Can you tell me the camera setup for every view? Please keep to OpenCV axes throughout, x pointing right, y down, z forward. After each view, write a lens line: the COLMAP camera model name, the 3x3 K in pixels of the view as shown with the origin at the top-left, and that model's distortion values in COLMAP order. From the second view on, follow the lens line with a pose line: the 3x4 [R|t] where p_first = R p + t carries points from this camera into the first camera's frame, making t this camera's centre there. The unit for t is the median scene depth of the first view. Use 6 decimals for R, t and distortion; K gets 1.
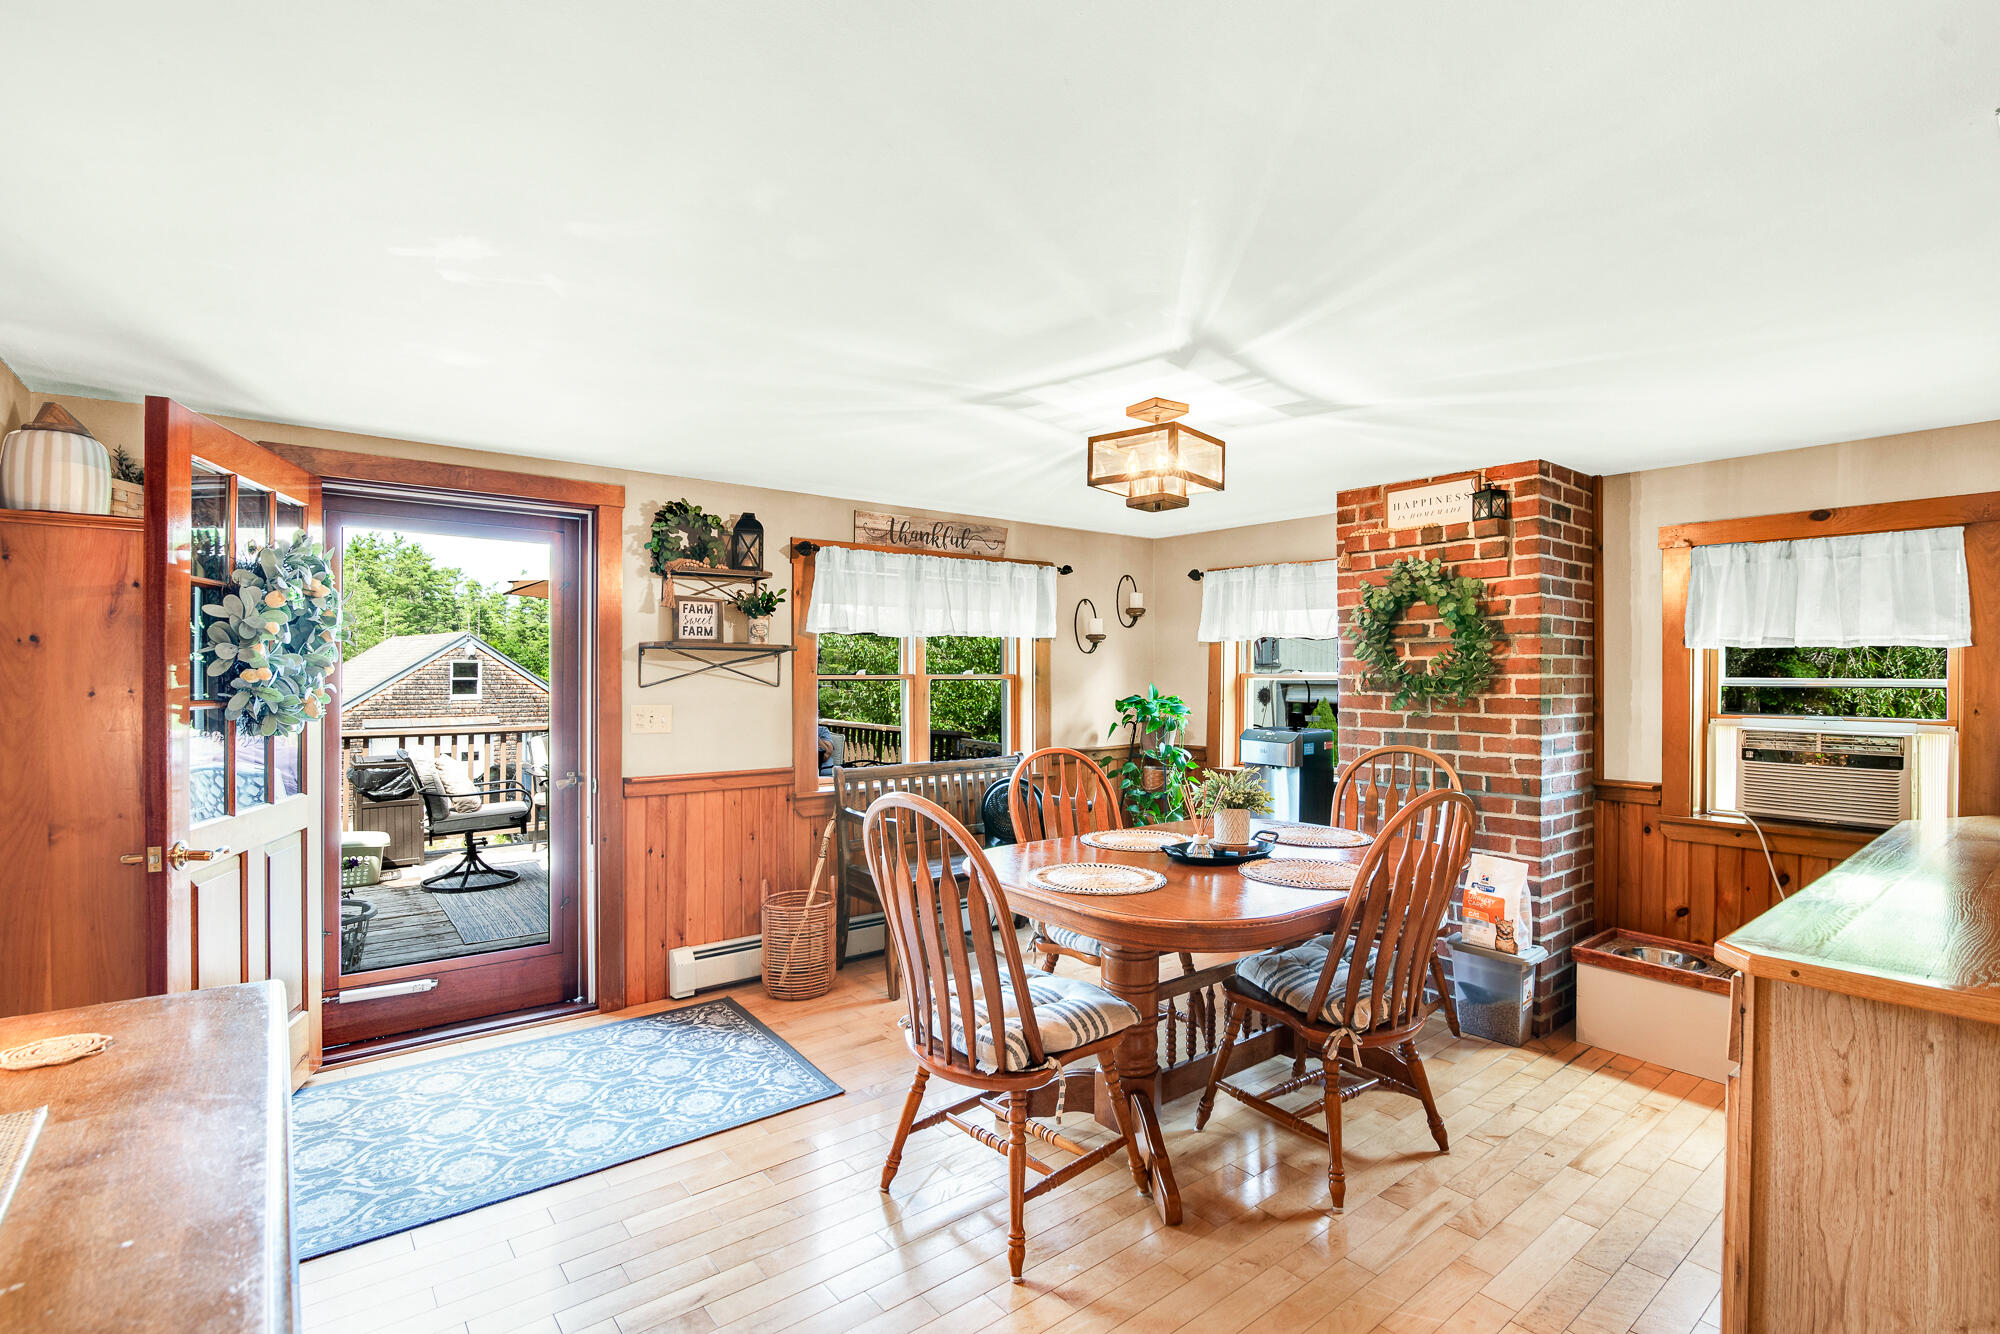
lens RADIAL K [[922.9, 0, 1001.3], [0, 922.9, 665.8], [0, 0, 1]] dist [-0.019492, -0.001341]
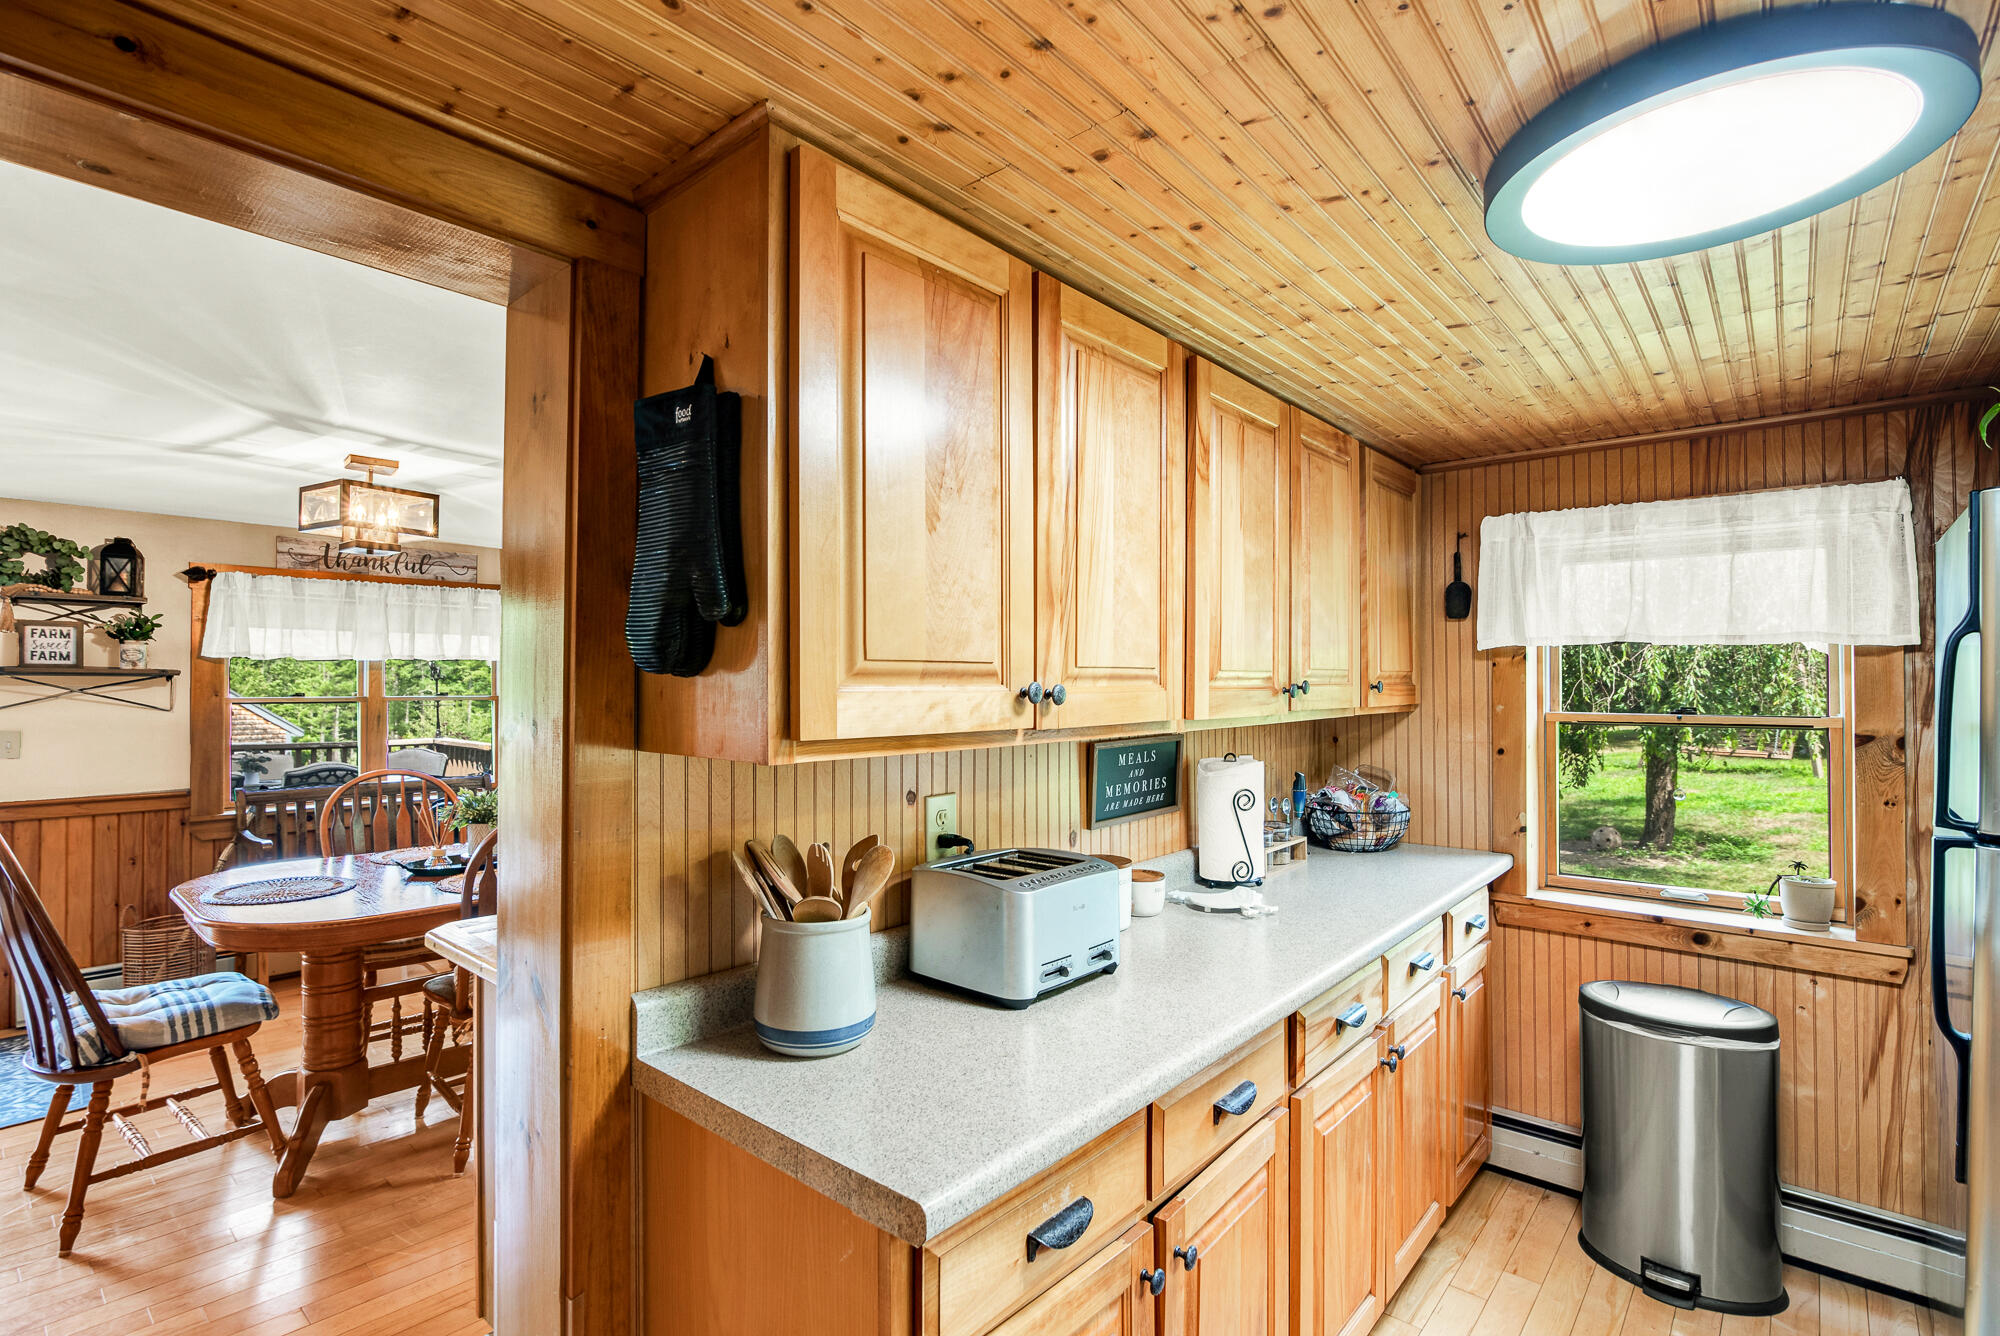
lens RADIAL K [[922.9, 0, 1003.2], [0, 922.9, 664.9], [0, 0, 1]] dist [-0.019492, -0.001341]
pose [[0.980346, 0.002699, 0.197265, 0.458384], [-0.000017, 0.999908, -0.013595, -0.014192], [-0.197284, 0.013325, 0.980256, -0.147698]]
